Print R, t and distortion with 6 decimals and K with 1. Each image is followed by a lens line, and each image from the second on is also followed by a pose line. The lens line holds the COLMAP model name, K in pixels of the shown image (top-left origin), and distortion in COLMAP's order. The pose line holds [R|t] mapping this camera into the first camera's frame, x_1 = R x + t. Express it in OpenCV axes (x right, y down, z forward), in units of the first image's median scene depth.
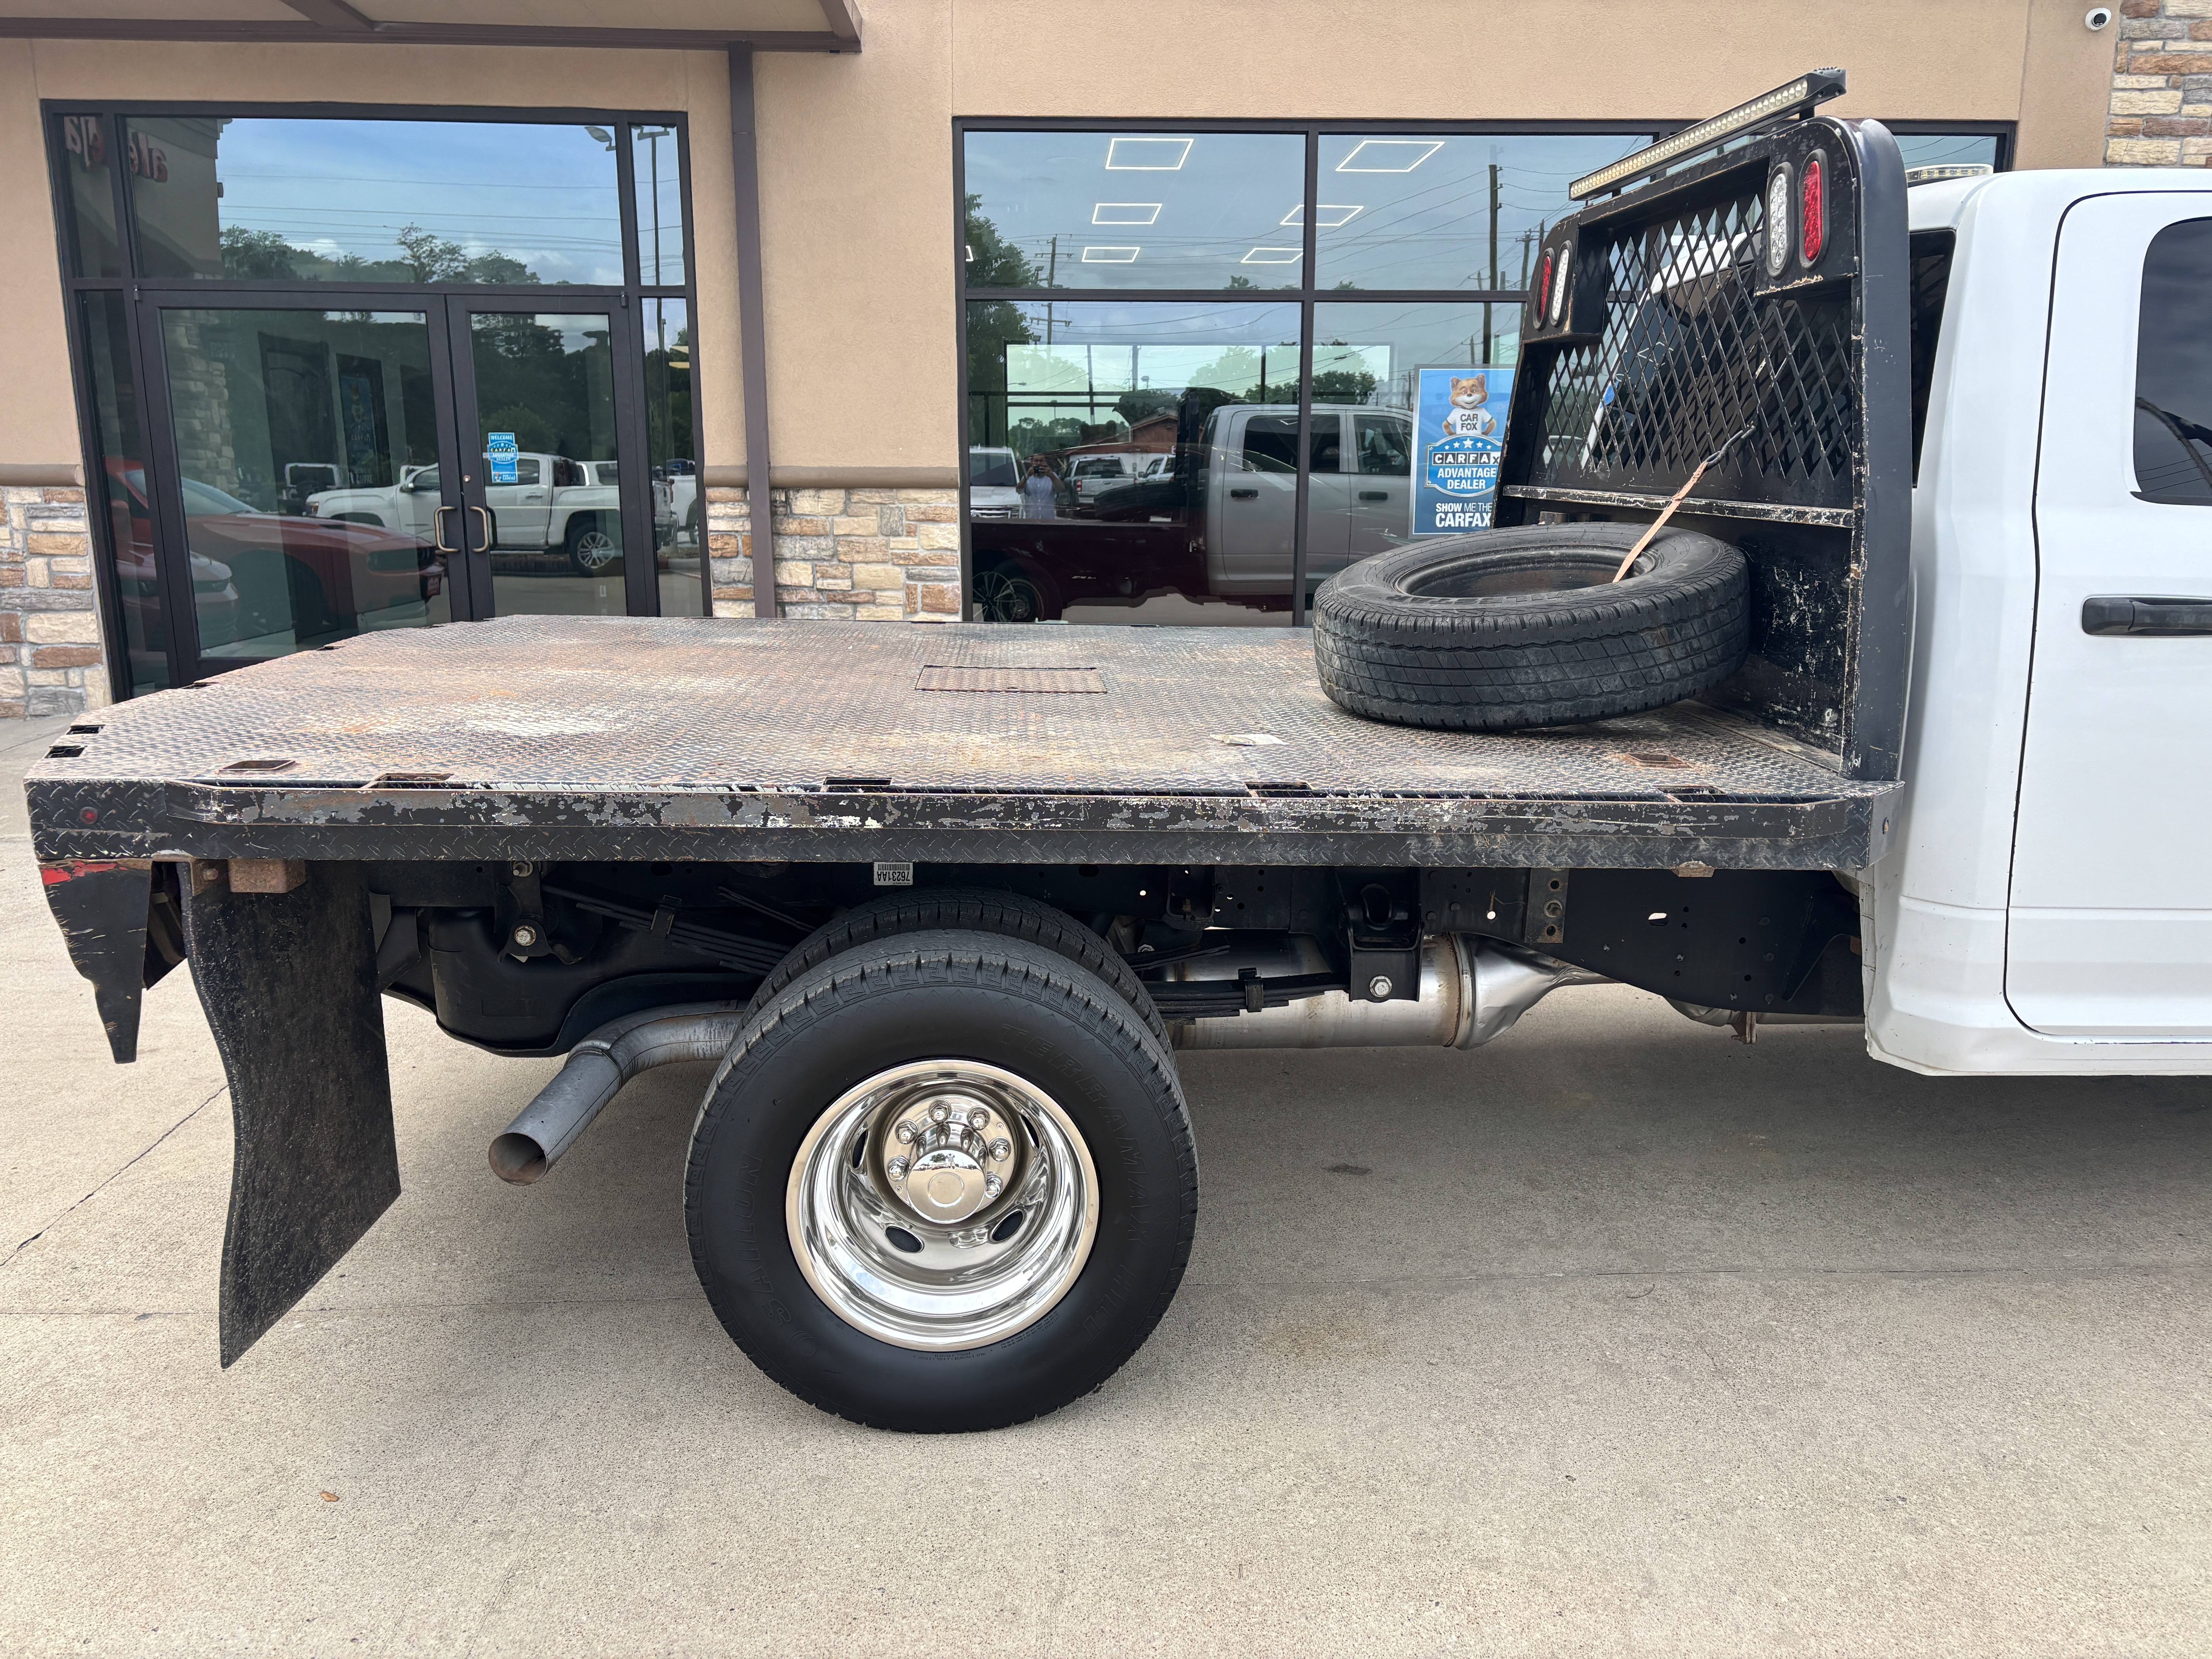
lens RADIAL K [[1677.1, 0, 1109.0], [0, 1677.1, 823.5], [0, 0, 1]] dist [0.048440, -0.048477]
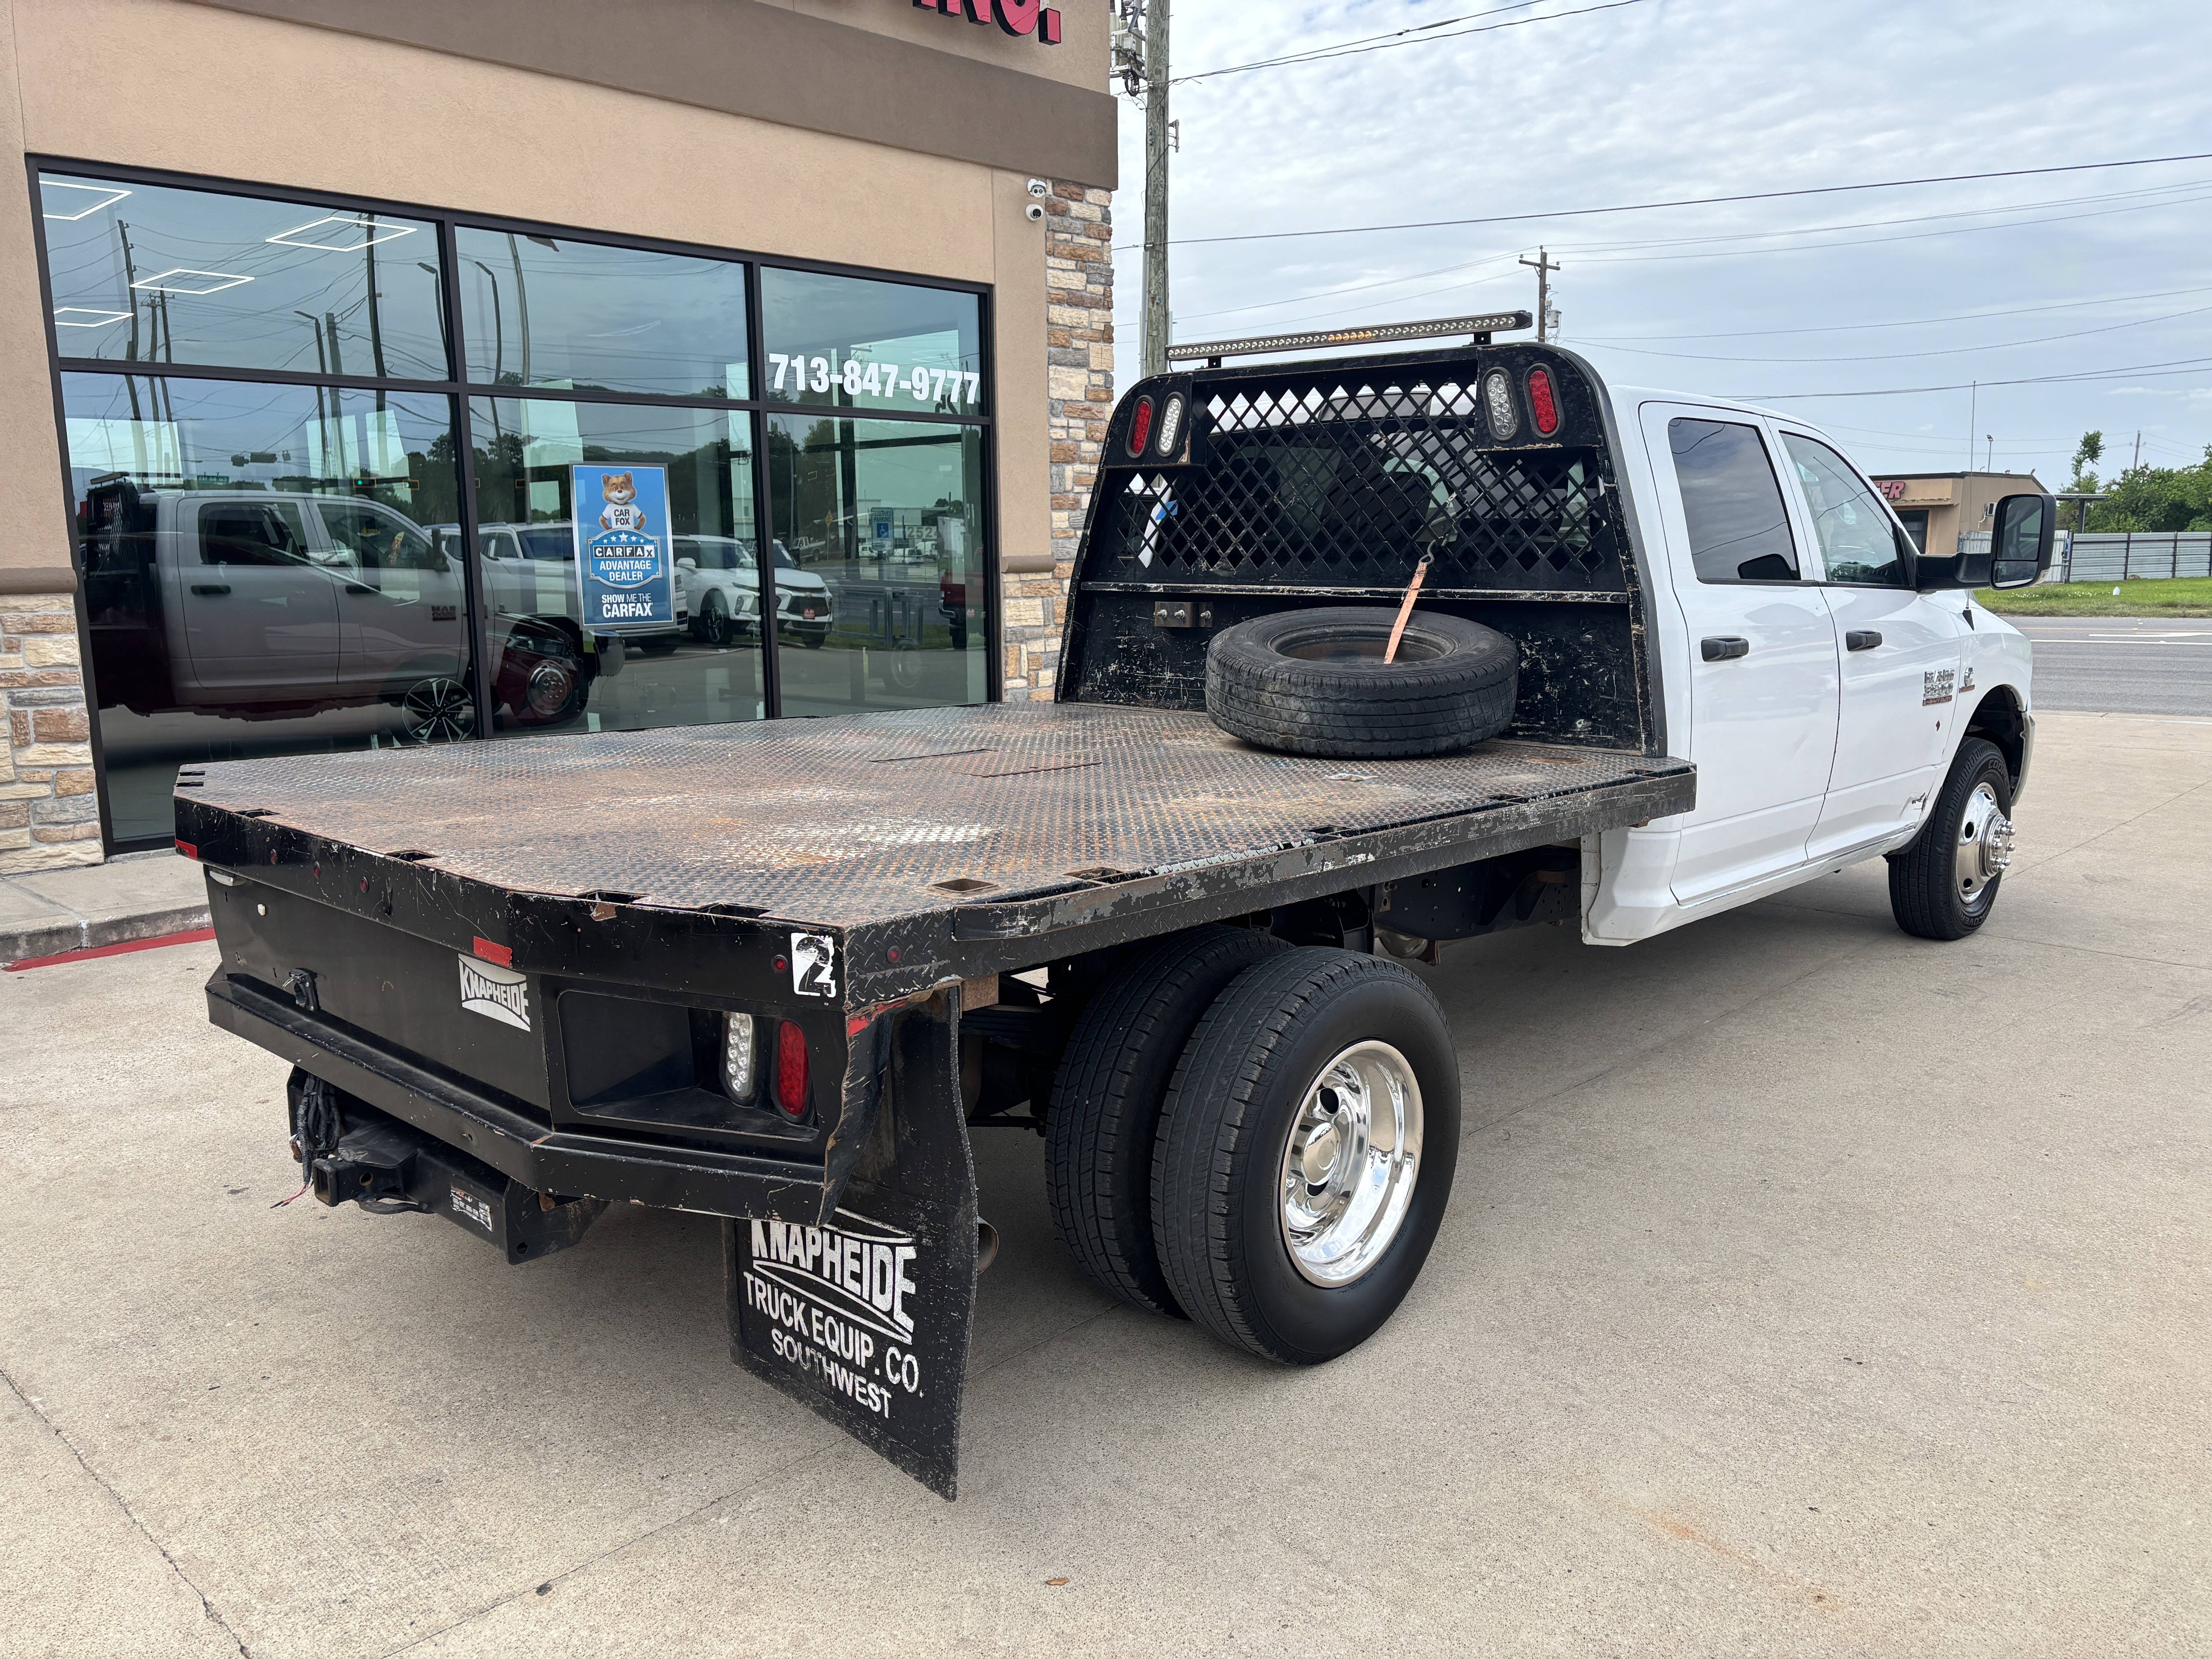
lens RADIAL K [[1683.5, 0, 1109.9], [0, 1683.5, 837.8], [0, 0, 1]] dist [0.041083, -0.025727]
pose [[0.723865, -0.126786, 0.678193, -0.319790], [0.153529, 0.987925, 0.020821, -0.019923], [-0.672643, 0.089051, 0.734589, 0.054026]]
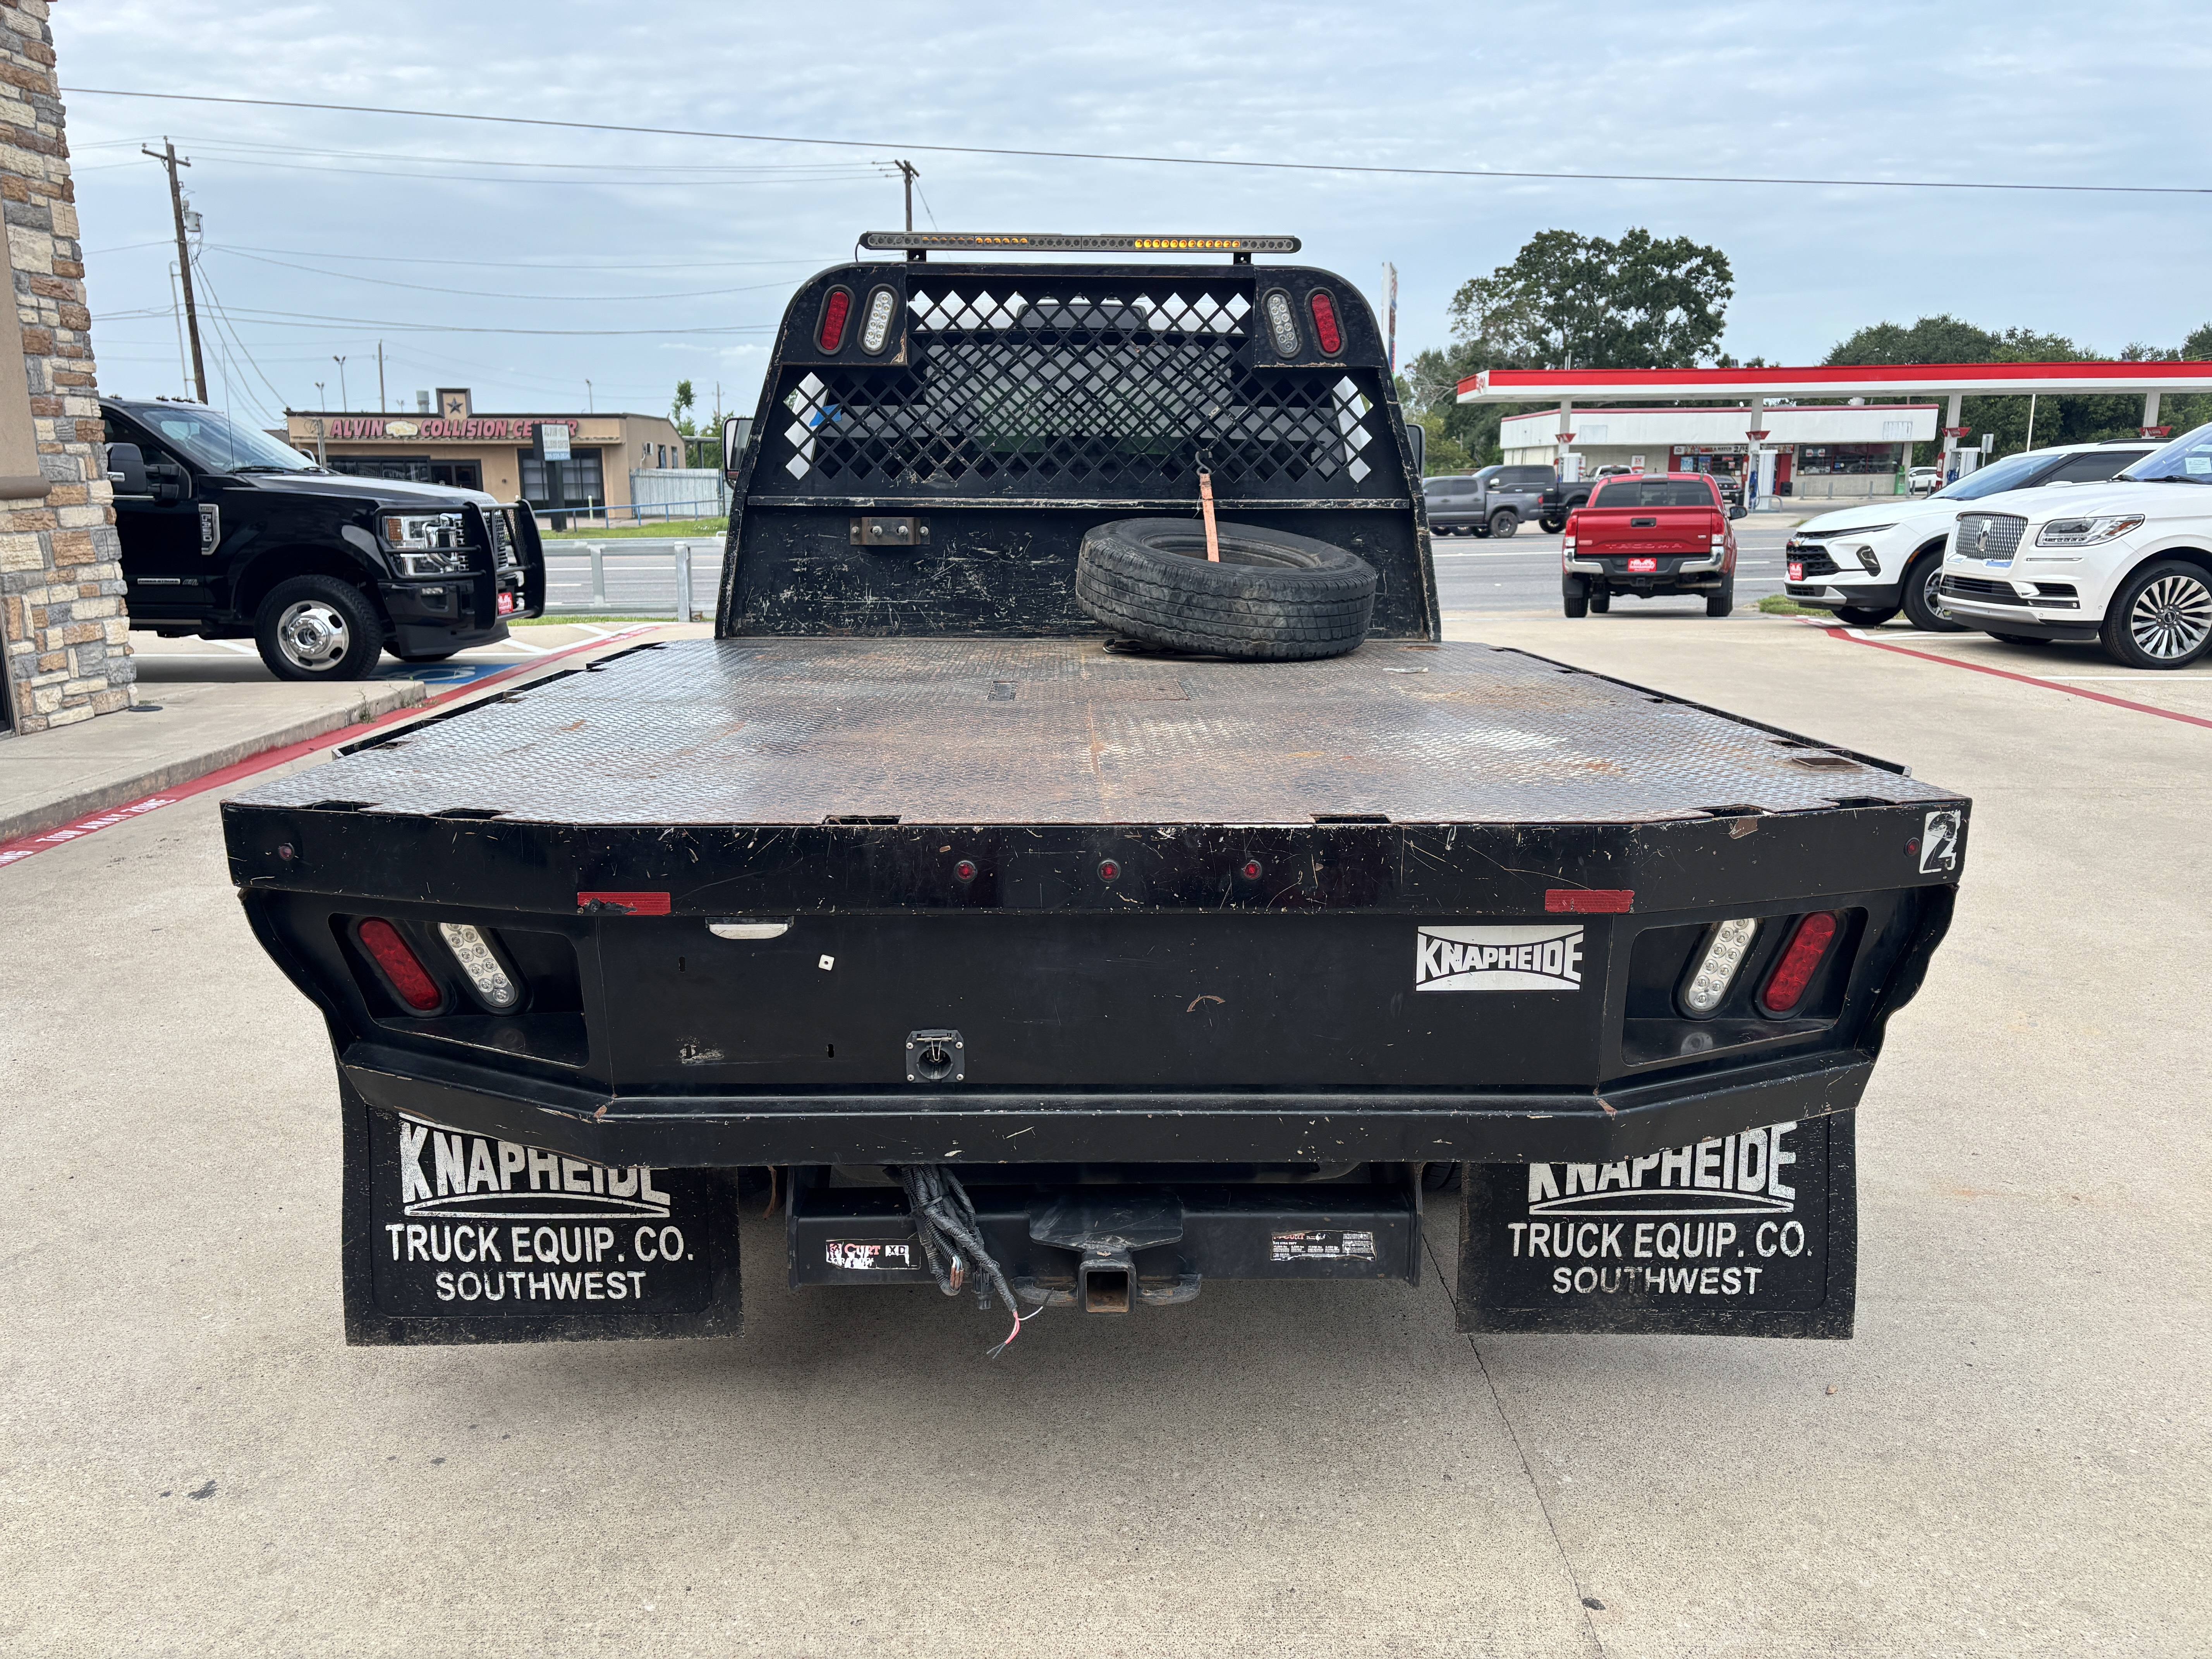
lens RADIAL K [[1683.8, 0, 1104.9], [0, 1683.8, 850.5], [0, 0, 1]] dist [0.032778, -0.041832]
pose [[0.036220, -0.221796, 0.974420, -0.446647], [0.211067, 0.954762, 0.209476, -0.085672], [-0.976800, 0.198081, 0.081395, 0.390774]]
